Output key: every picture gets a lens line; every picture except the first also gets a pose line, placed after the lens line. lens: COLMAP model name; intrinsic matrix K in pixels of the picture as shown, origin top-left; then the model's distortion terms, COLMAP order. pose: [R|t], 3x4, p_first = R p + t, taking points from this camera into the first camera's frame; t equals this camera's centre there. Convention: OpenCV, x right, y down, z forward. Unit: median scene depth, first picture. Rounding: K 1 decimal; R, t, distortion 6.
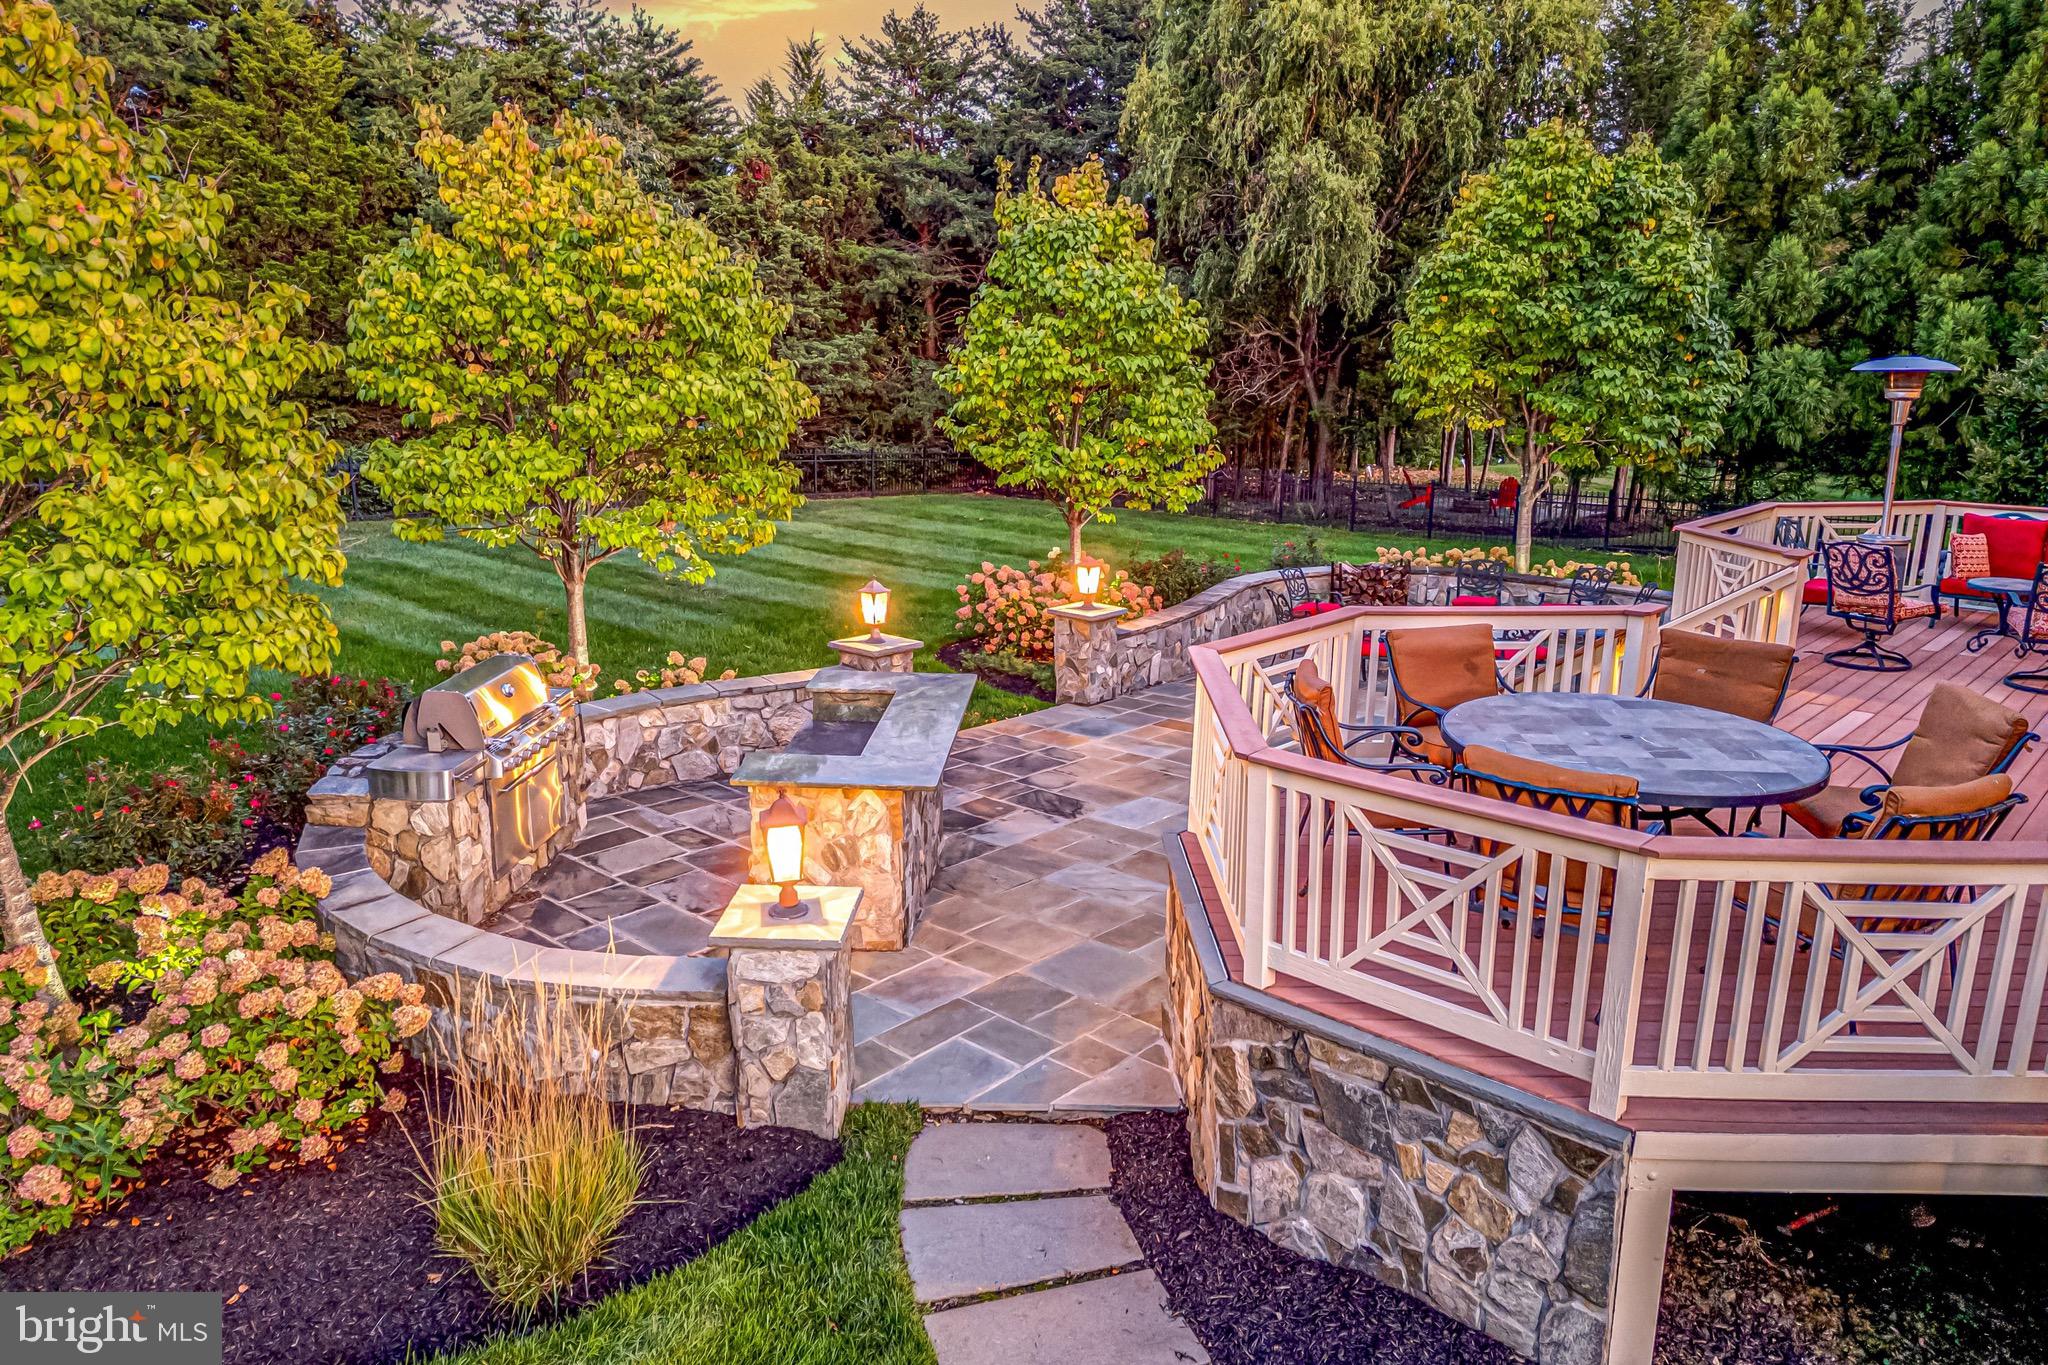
lens RADIAL K [[1453.6, 0, 1029.0], [0, 1453.6, 708.1], [0, 0, 1]] dist [0.061144, -0.066308]
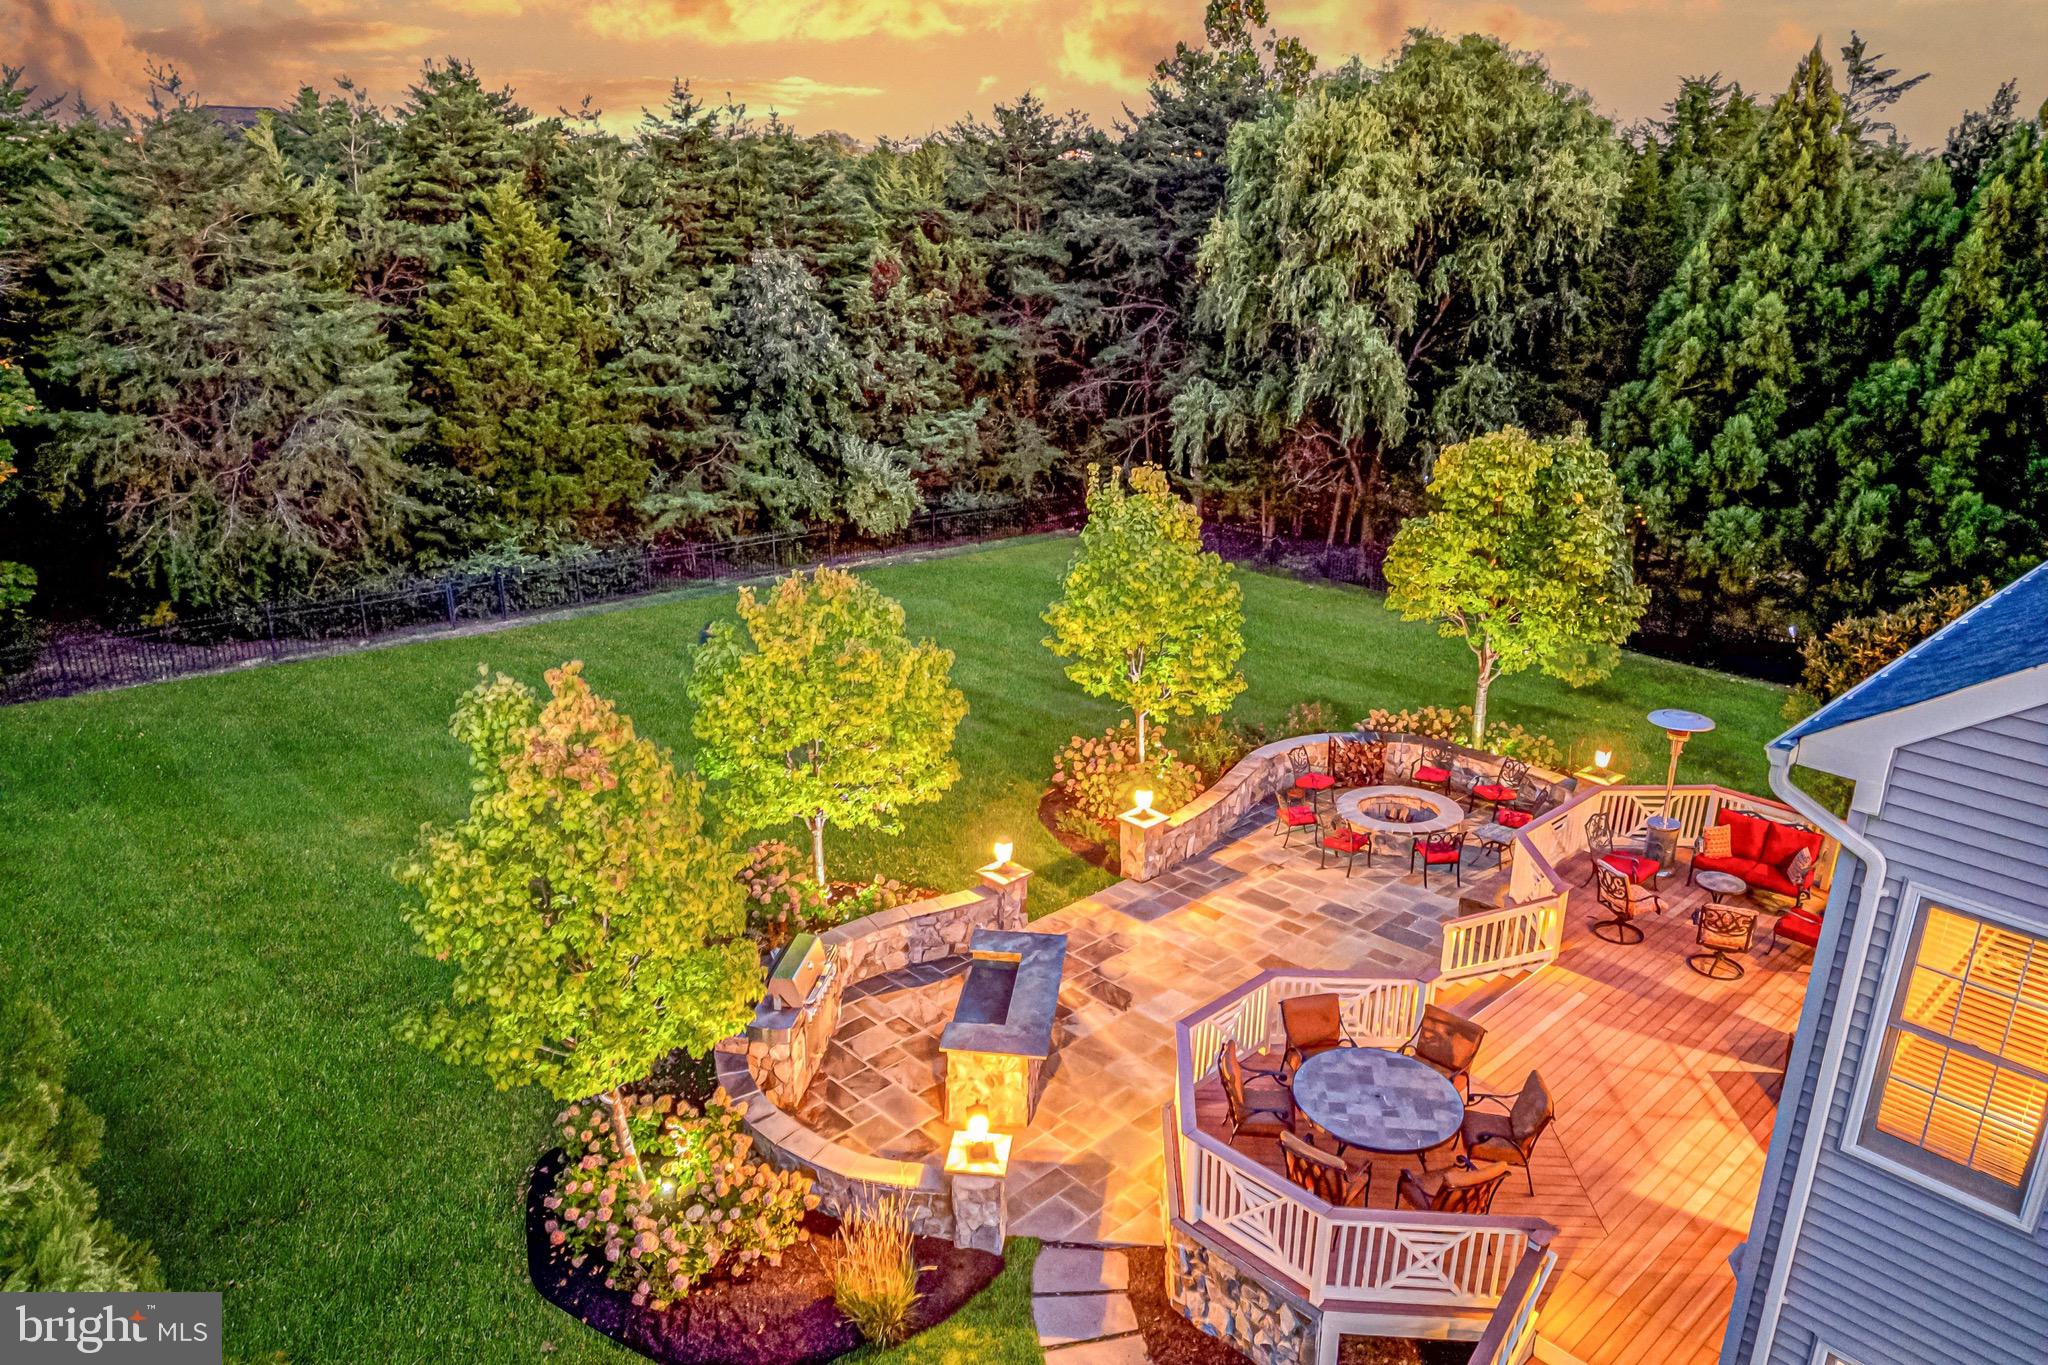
lens RADIAL K [[1436.2, 0, 1021.4], [0, 1436.2, 769.5], [0, 0, 1]] dist [0.059713, -0.070751]
pose [[0.997773, 0.022221, -0.062892, 0.006025], [-0.013643, 0.990932, 0.133667, -0.255154], [0.065292, -0.132511, 0.989029, -0.366667]]
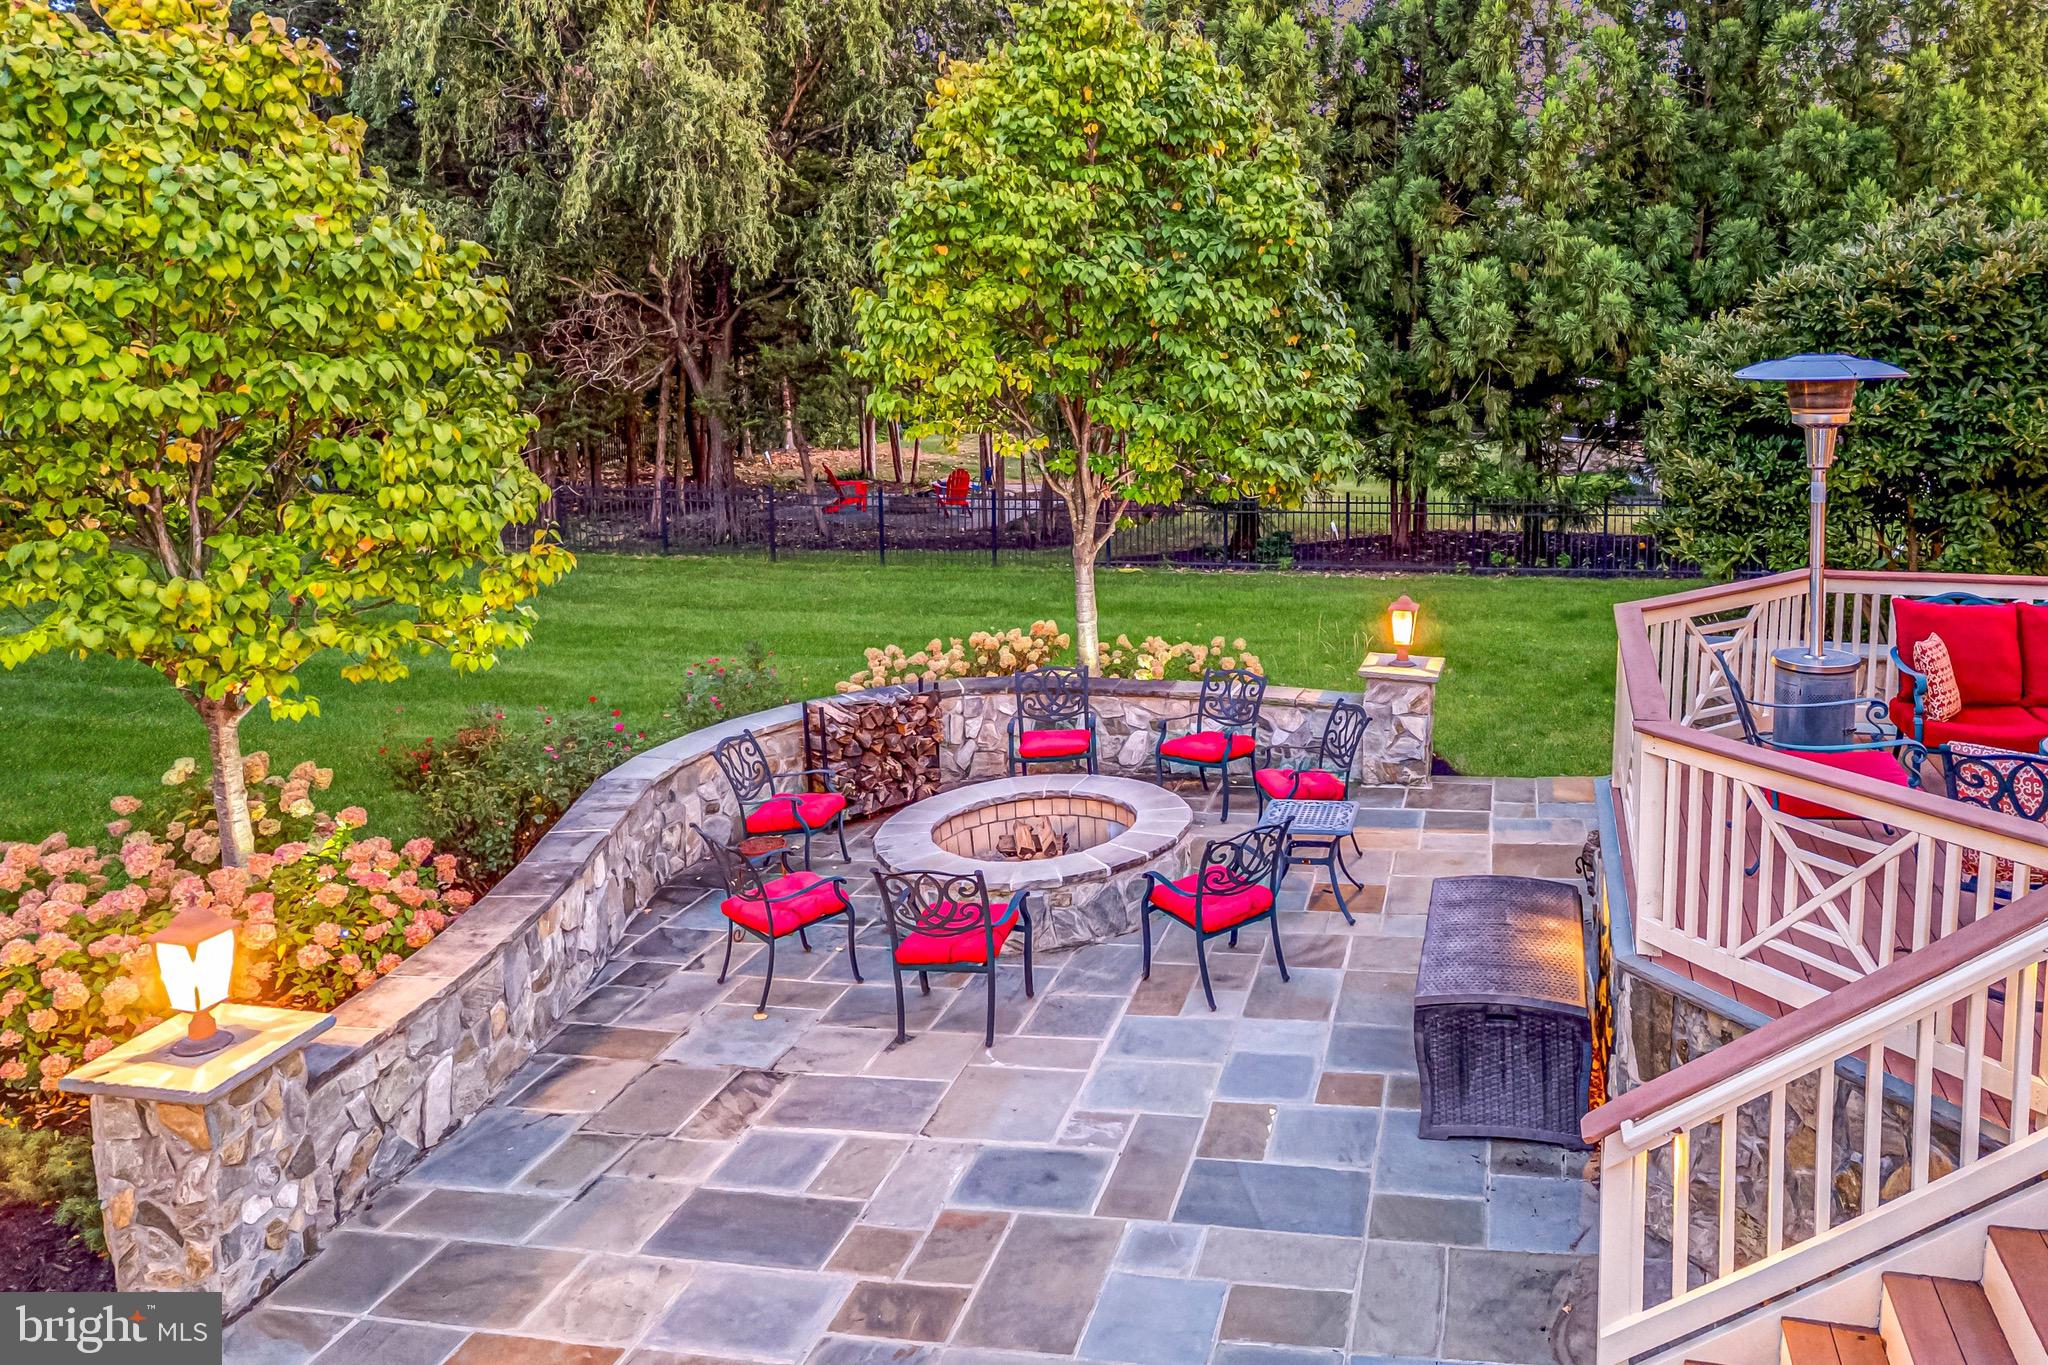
lens RADIAL K [[1508.3, 0, 1258.8], [0, 1508.3, 498.7], [0, 0, 1]] dist [0.044951, -0.007791]
pose [[0.848000, -0.074072, 0.524794, 0.059547], [0.132126, 0.988468, -0.073982, -0.116191], [-0.513262, 0.132075, 0.848008, 0.423322]]
